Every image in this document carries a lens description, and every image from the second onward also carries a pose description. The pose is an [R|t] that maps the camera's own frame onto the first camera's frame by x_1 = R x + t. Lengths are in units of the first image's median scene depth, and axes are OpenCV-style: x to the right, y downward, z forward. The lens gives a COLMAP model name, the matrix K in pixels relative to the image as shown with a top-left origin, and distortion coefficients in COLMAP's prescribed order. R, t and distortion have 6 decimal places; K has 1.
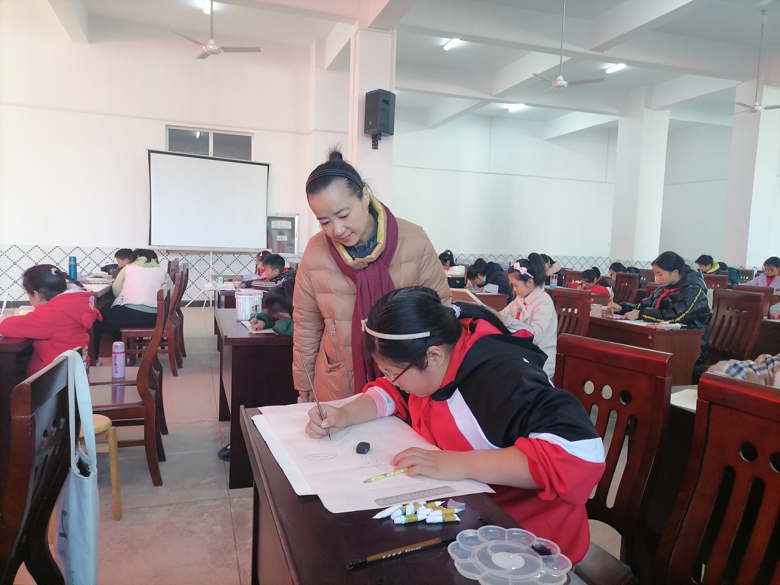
lens RADIAL K [[582.8, 0, 388.1], [0, 582.8, 288.6], [0, 0, 1]] dist [0.024807, 0.015714]
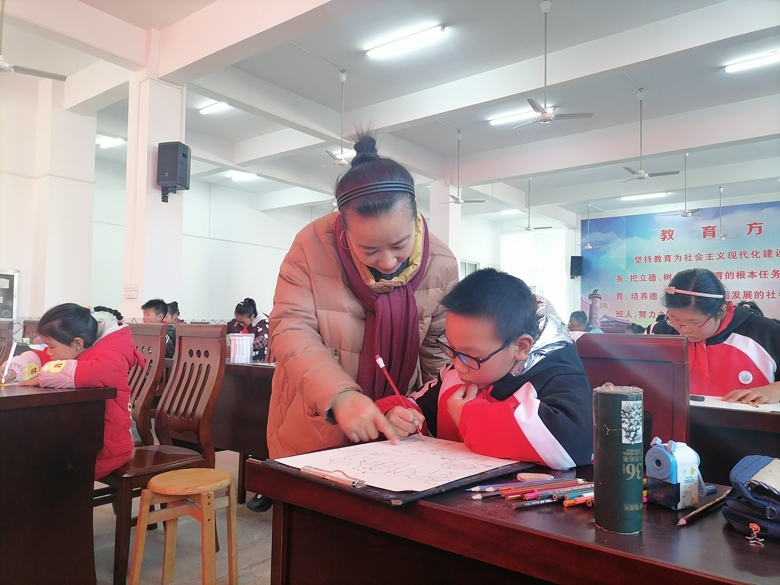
lens RADIAL K [[582.8, 0, 396.5], [0, 582.8, 296.9], [0, 0, 1]] dist [0.024807, 0.015714]
pose [[0.826138, -0.002242, 0.563464, -0.195858], [0.064927, 0.993710, -0.091241, 0.021824], [-0.559715, 0.111961, 0.821087, 0.014748]]
